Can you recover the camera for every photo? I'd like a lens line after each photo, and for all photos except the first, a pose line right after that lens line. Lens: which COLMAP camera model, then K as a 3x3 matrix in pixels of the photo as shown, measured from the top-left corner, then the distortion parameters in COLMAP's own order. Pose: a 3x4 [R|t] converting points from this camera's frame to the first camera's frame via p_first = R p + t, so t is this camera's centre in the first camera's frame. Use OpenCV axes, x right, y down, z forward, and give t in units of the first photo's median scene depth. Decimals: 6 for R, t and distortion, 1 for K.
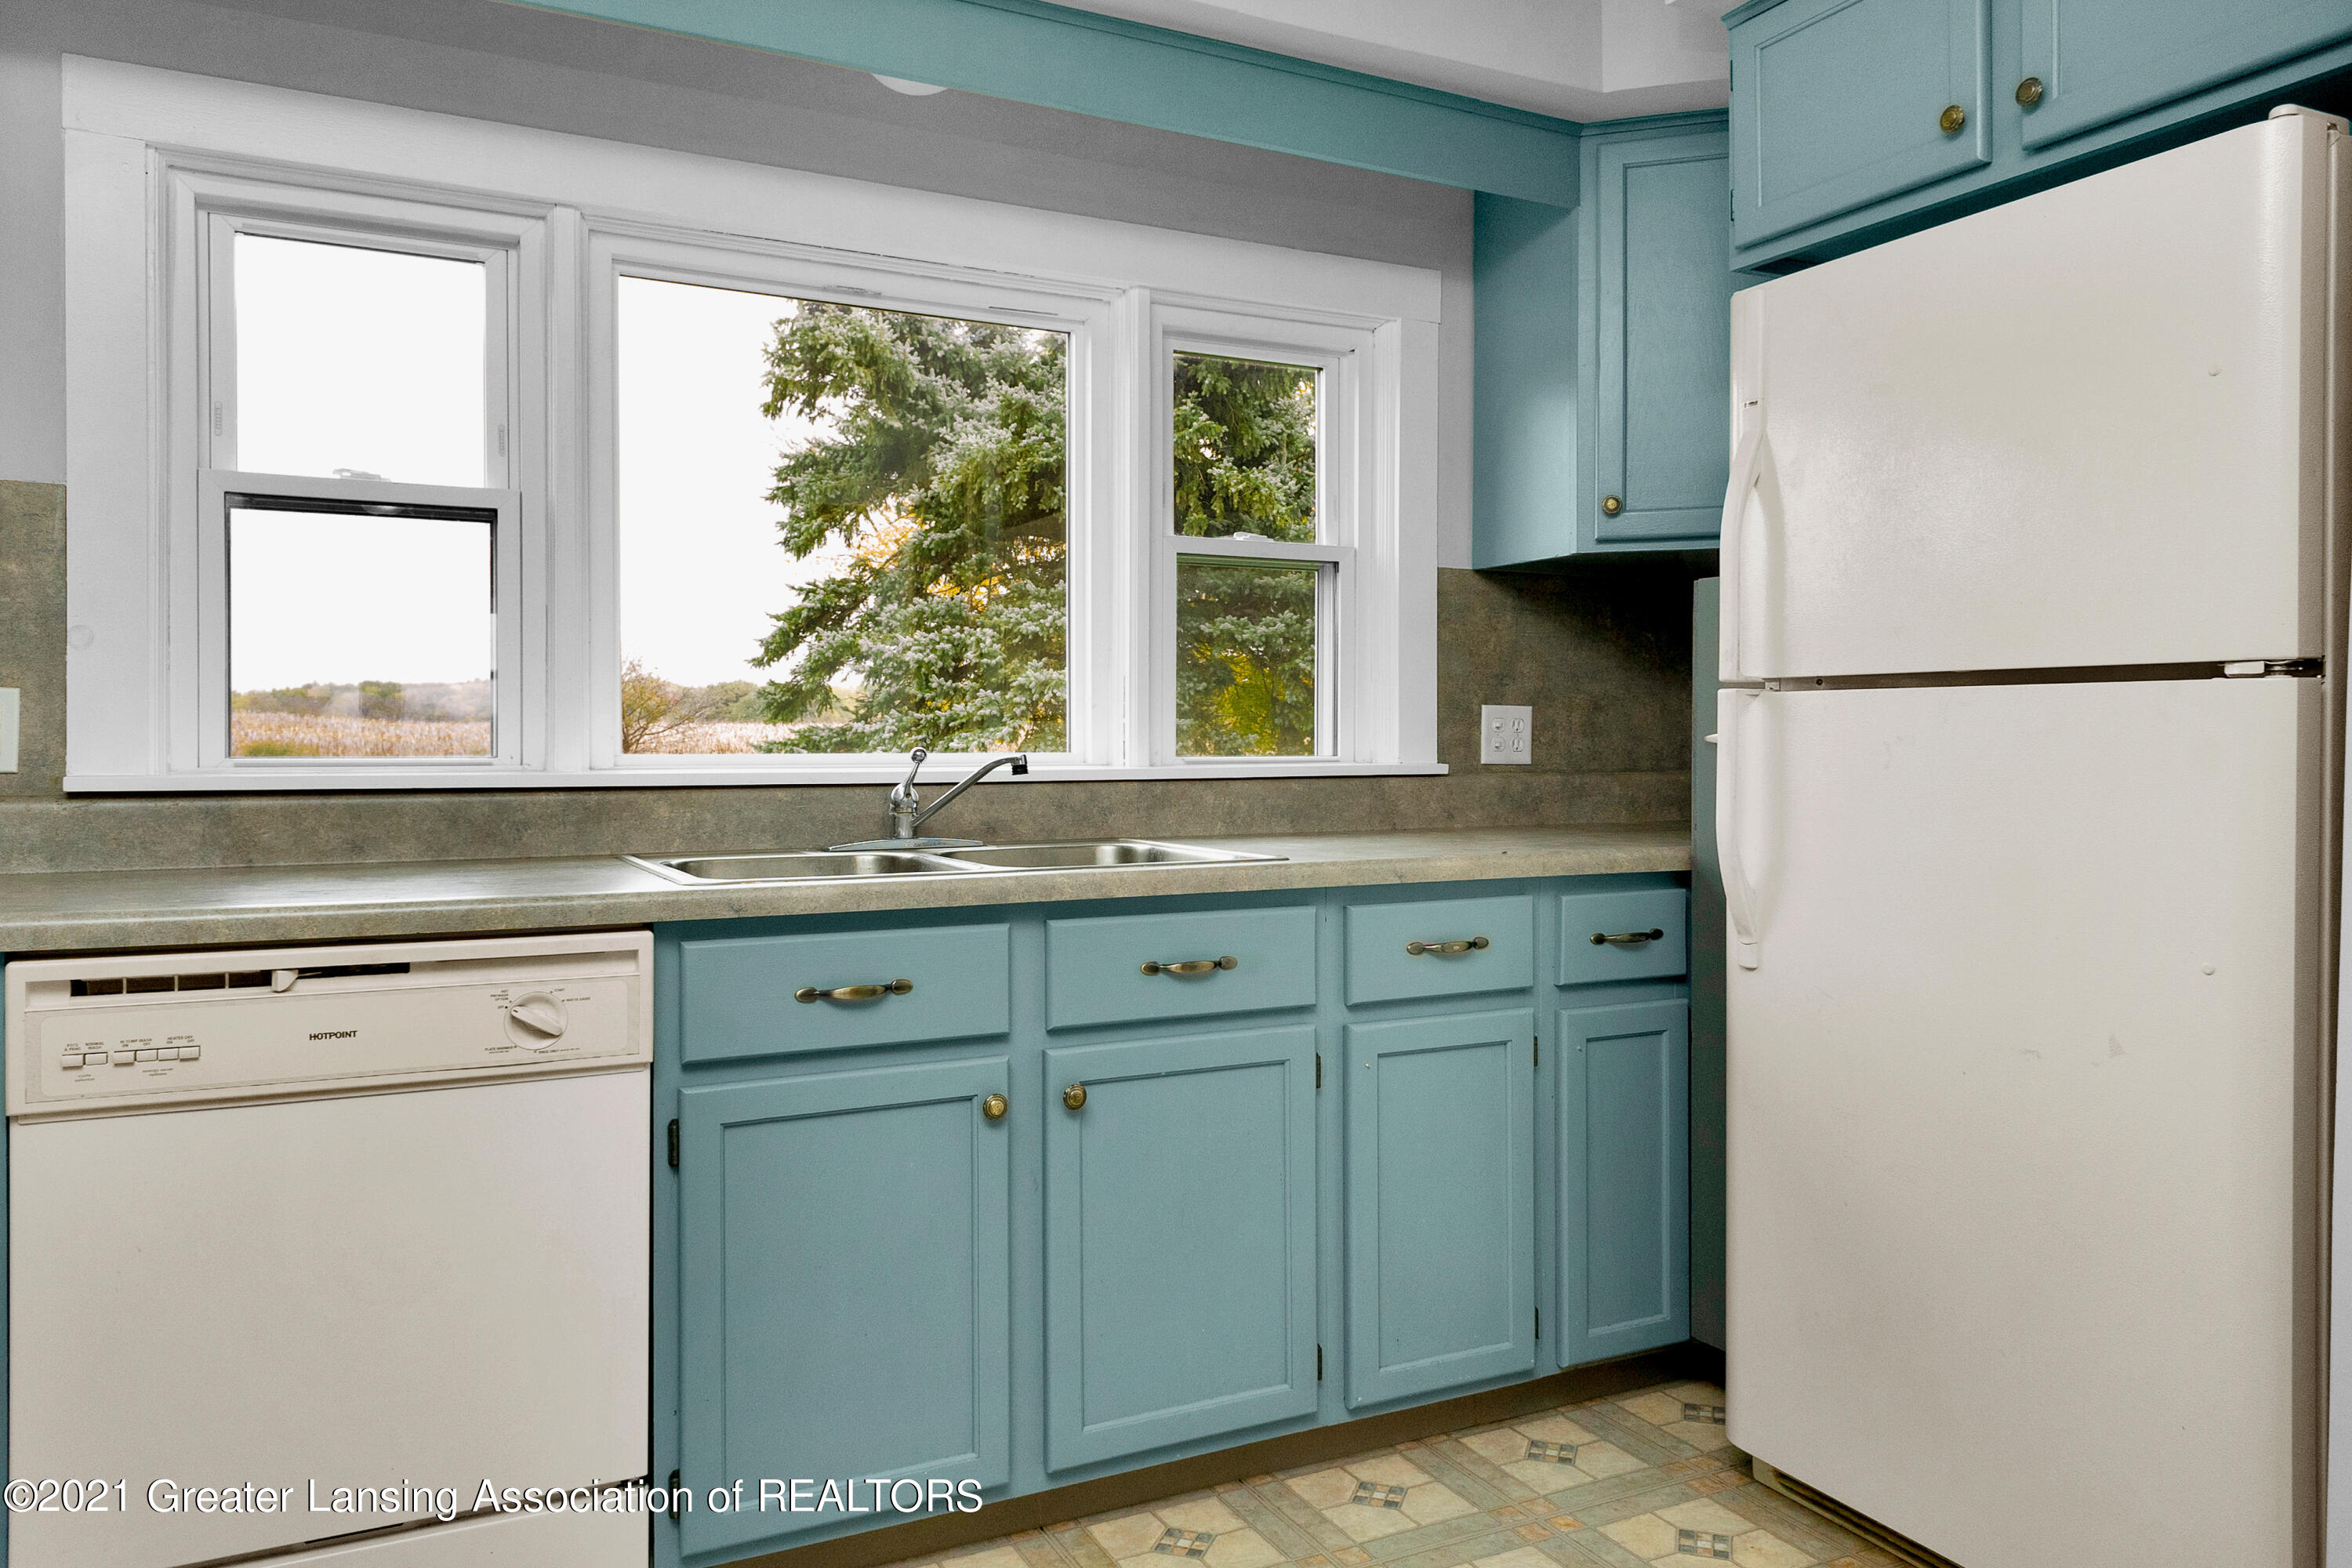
lens RADIAL K [[1625.6, 0, 1228.6], [0, 1625.6, 762.5], [0, 0, 1]] dist [0.034823, -0.023327]
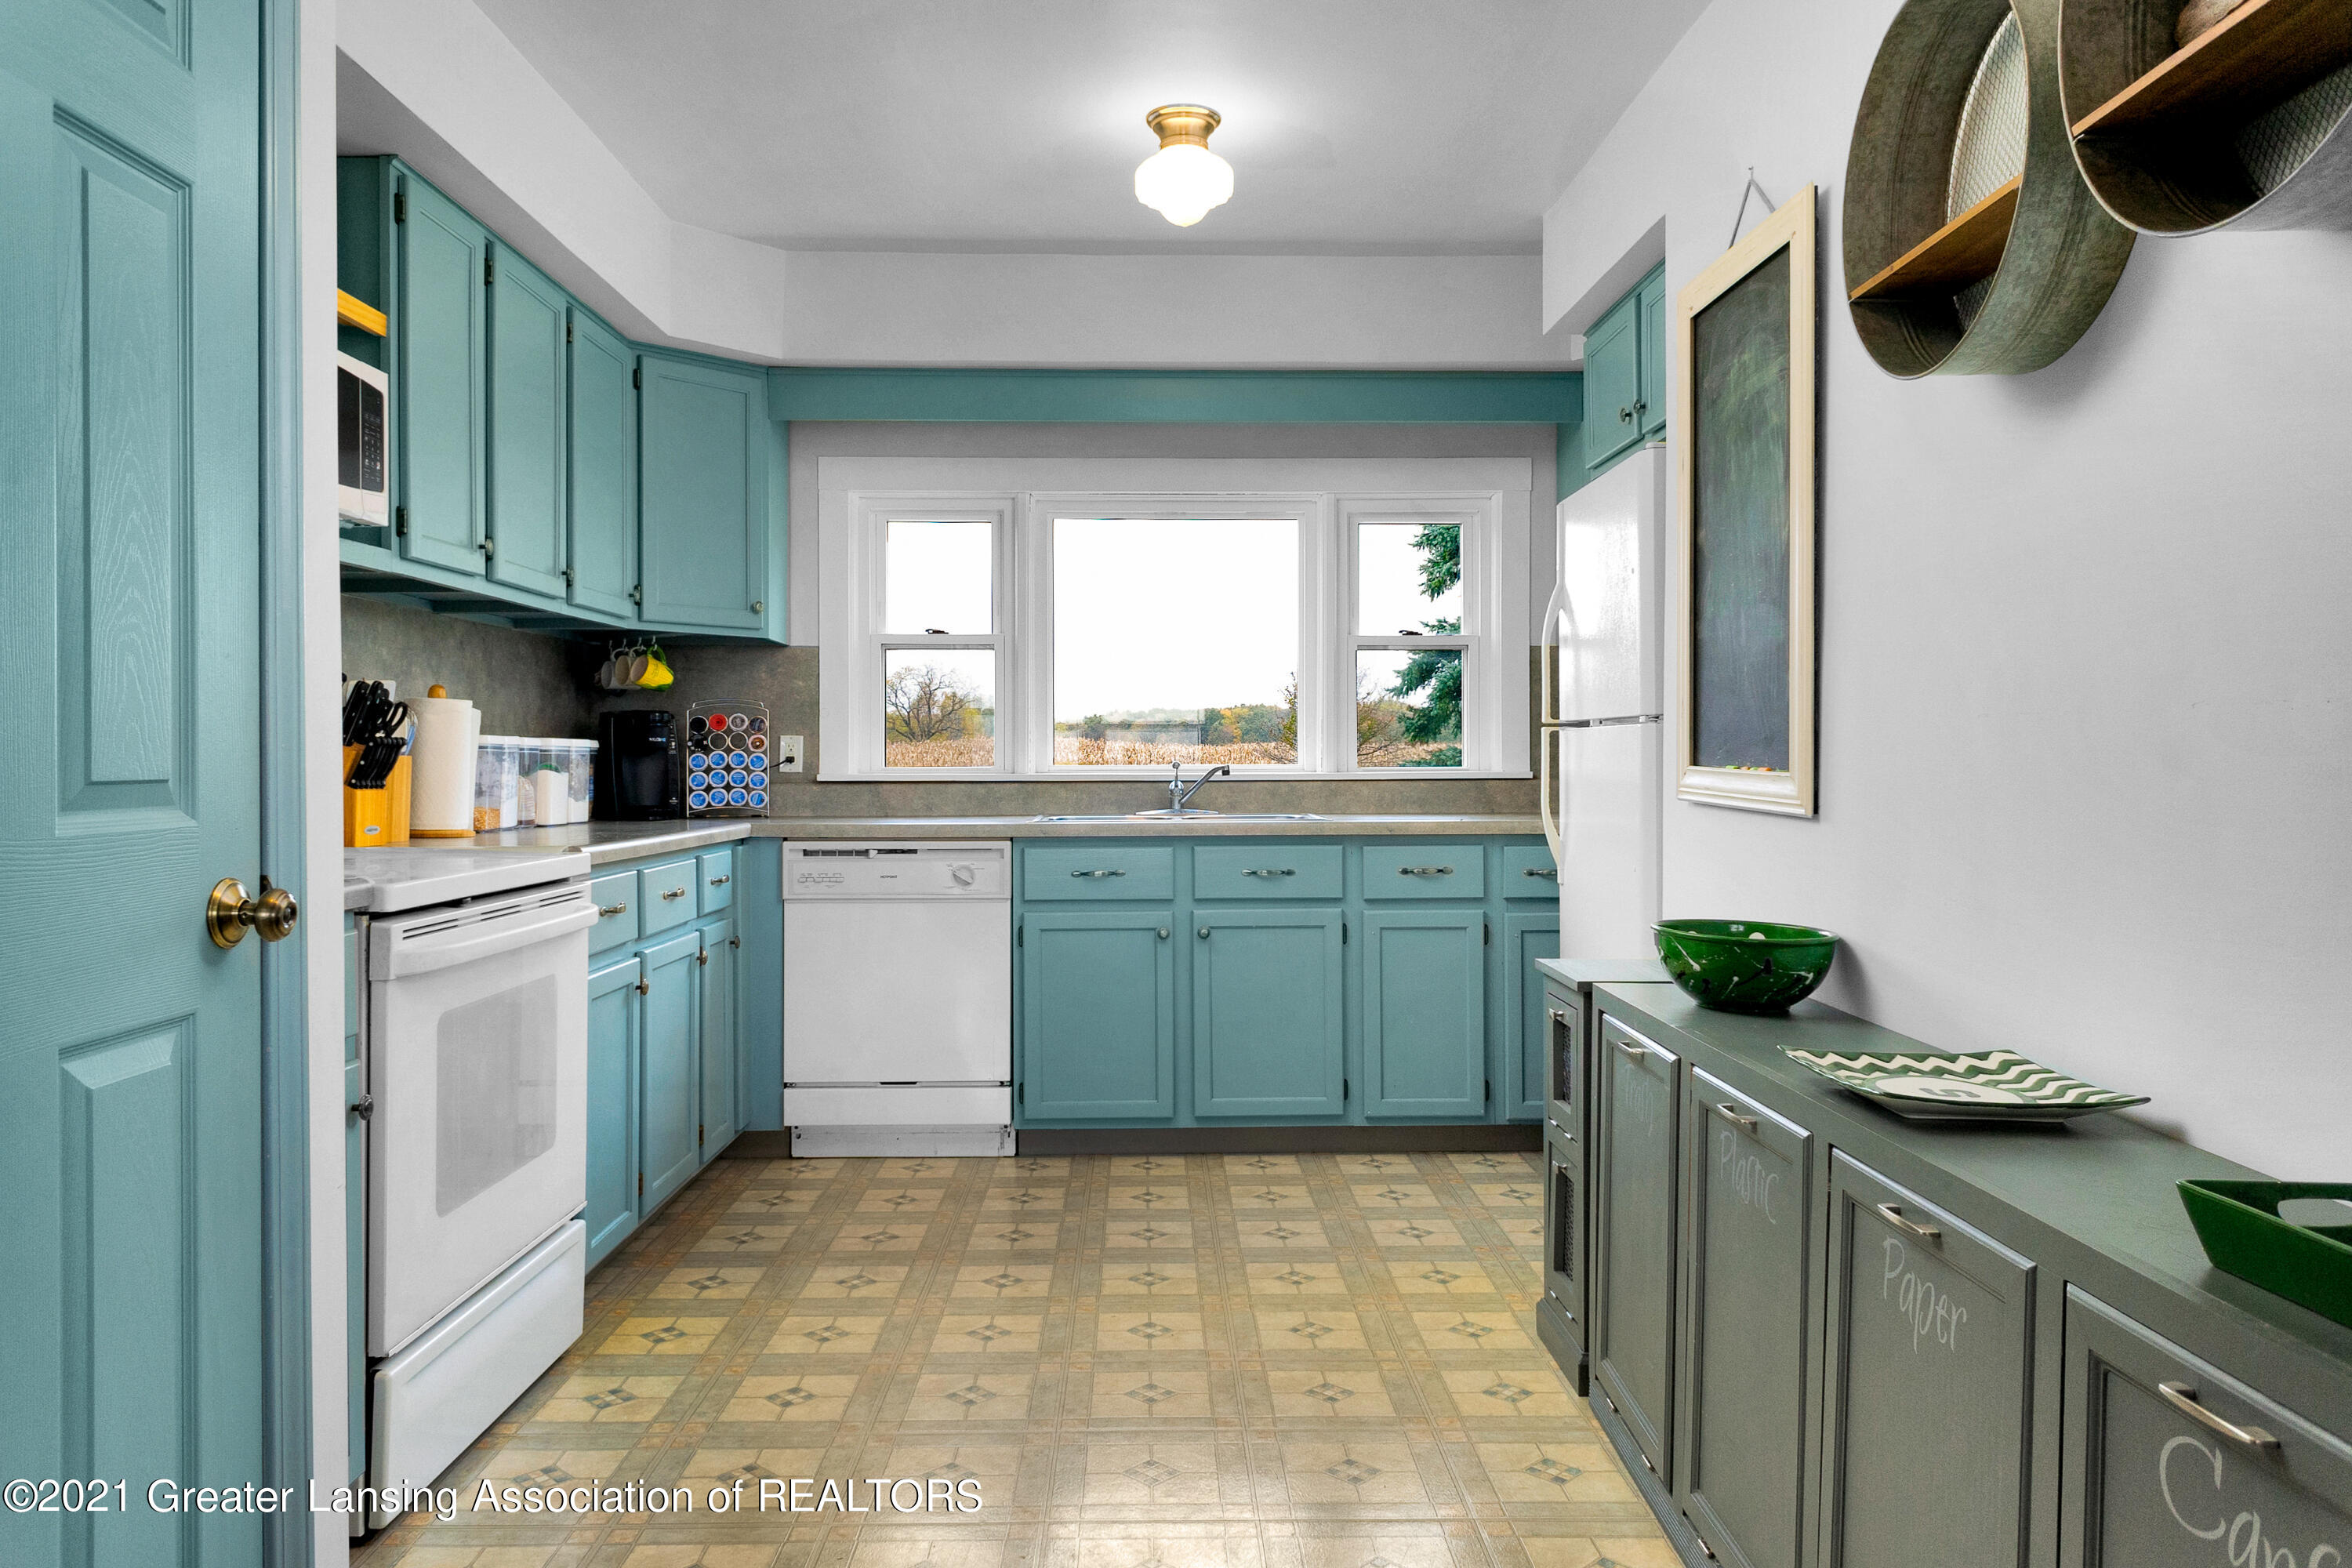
lens RADIAL K [[1625.6, 0, 1156.3], [0, 1625.6, 775.8], [0, 0, 1]] dist [0.034823, -0.023327]
pose [[0.887643, 0.003458, -0.460520, 0.759273], [-0.005158, 0.999984, -0.002433, 0.014386], [0.460504, 0.004535, 0.887646, -0.800338]]
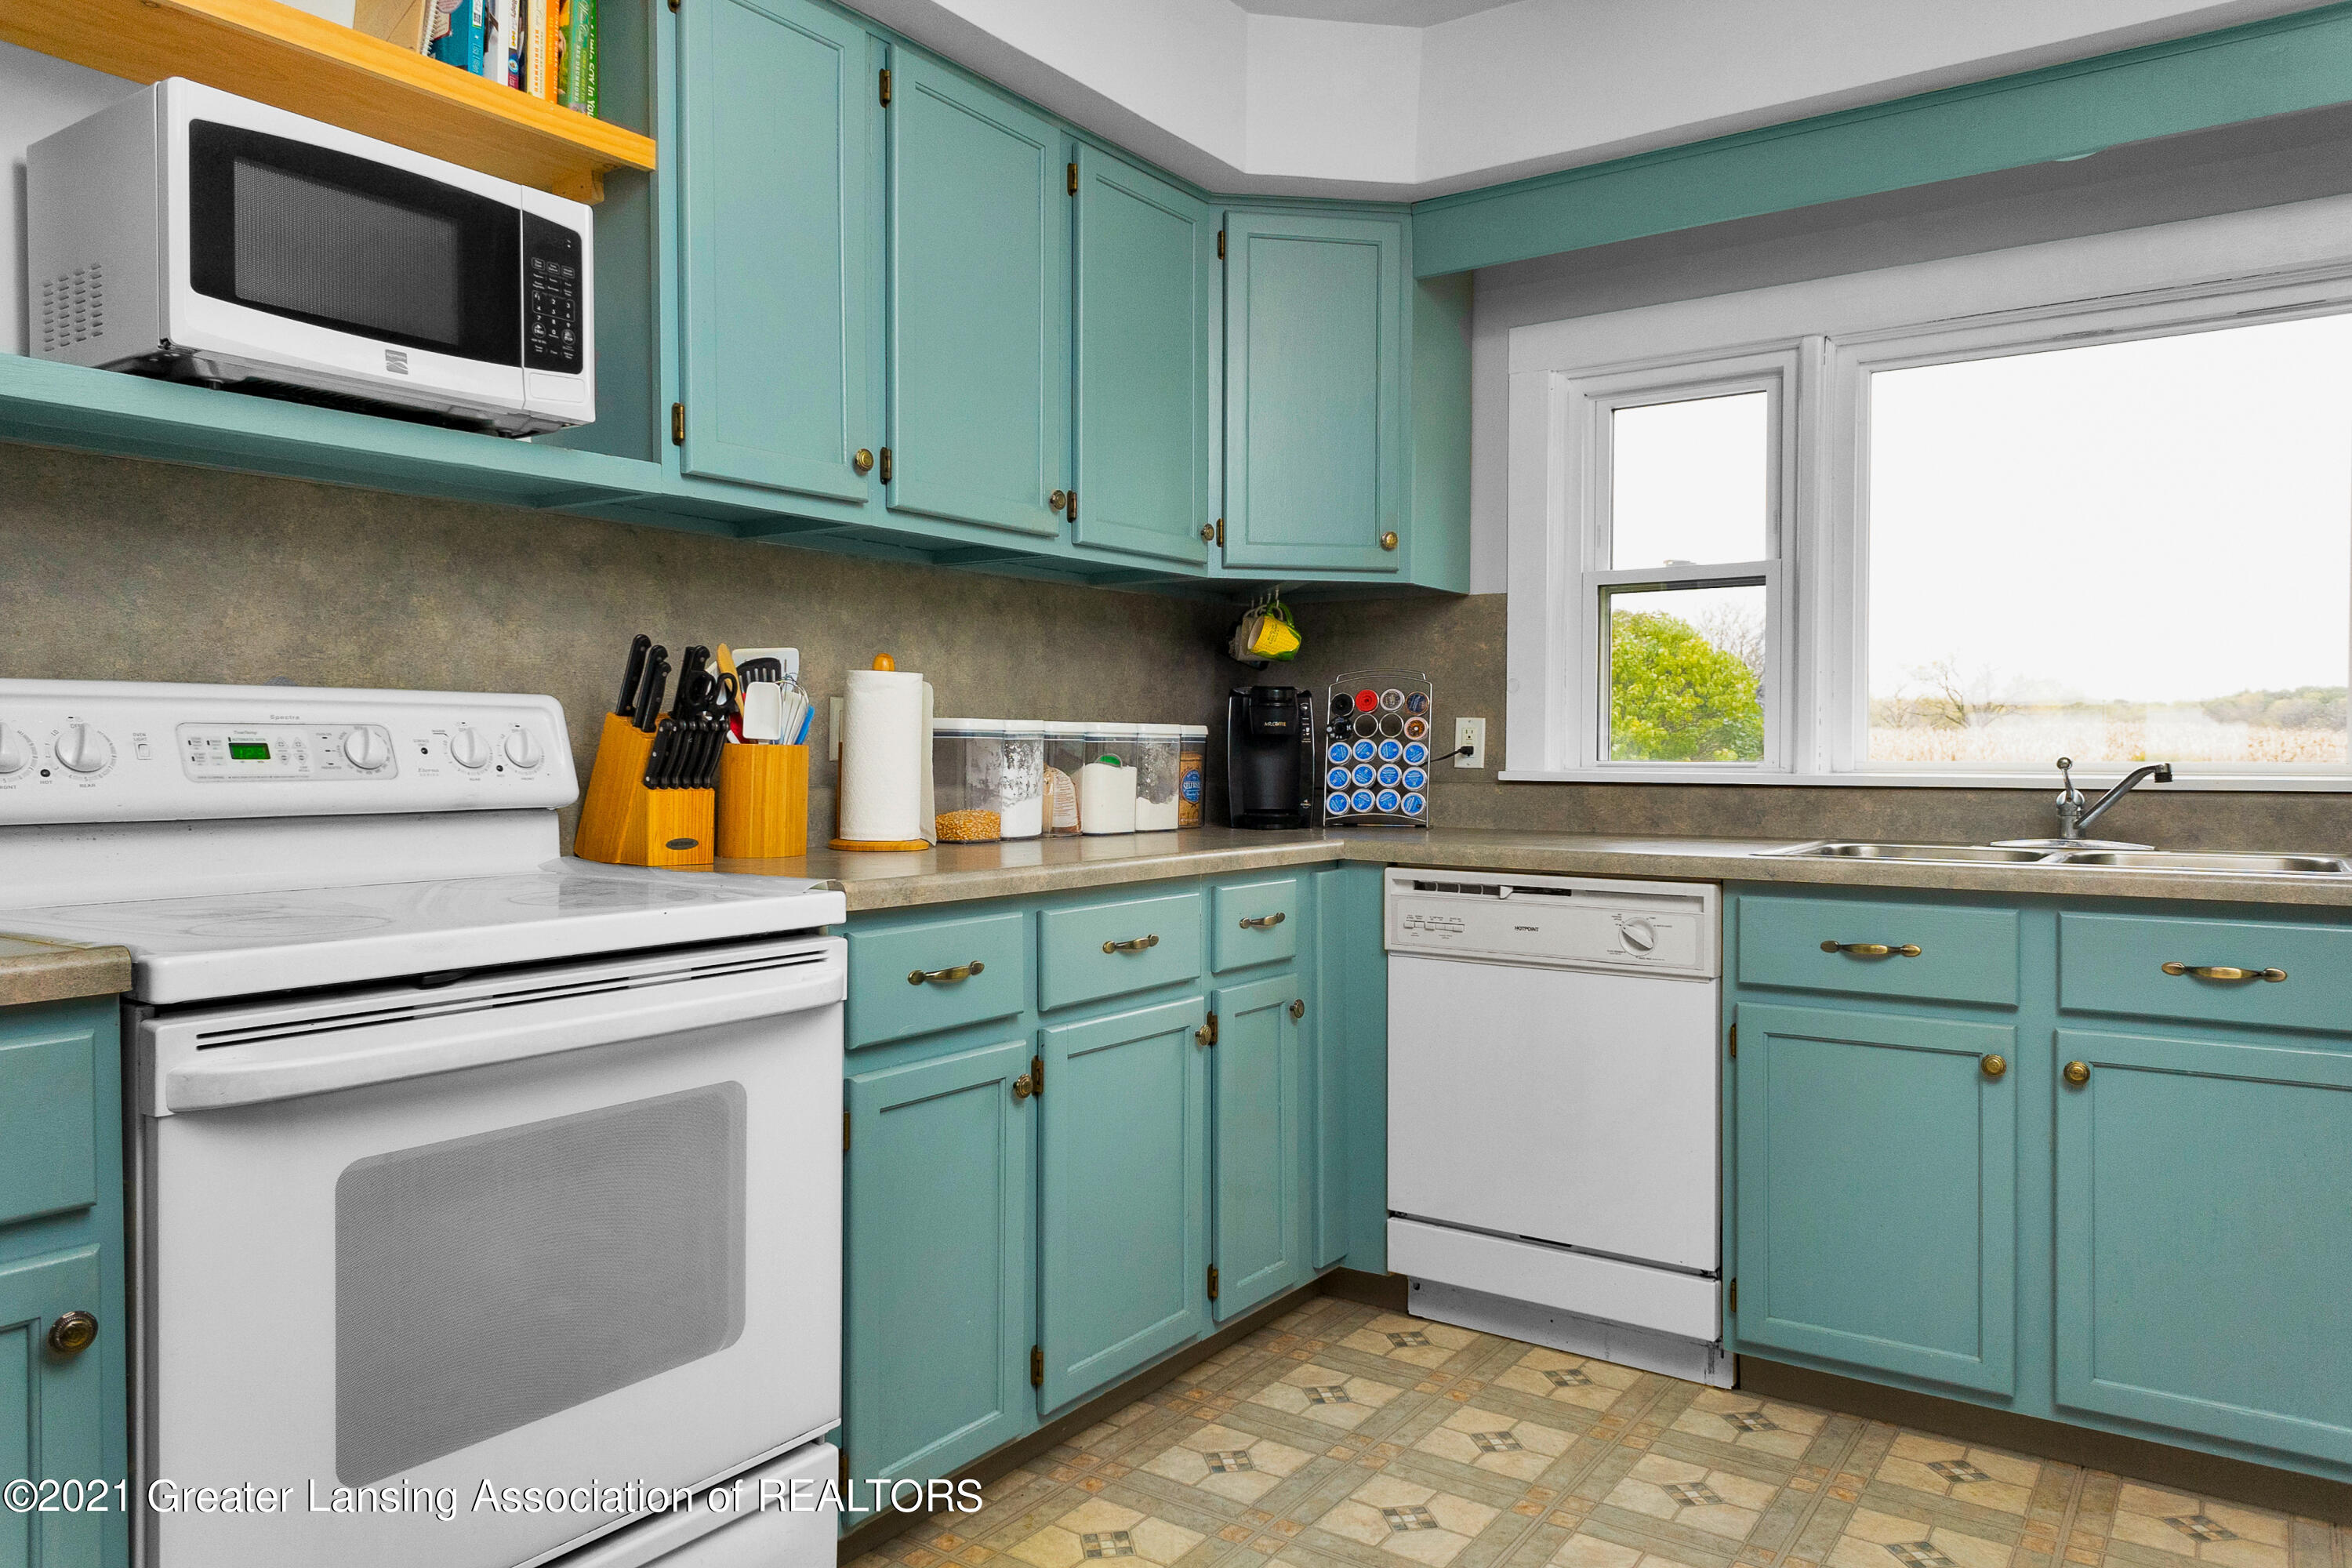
lens RADIAL K [[1625.6, 0, 1122.1], [0, 1625.6, 773.5], [0, 0, 1]] dist [0.034823, -0.023327]
pose [[0.451329, 0.015094, -0.892230, 0.582320], [-0.014272, 0.999851, 0.009695, 0.001074], [0.892243, 0.008358, 0.451478, -0.077926]]
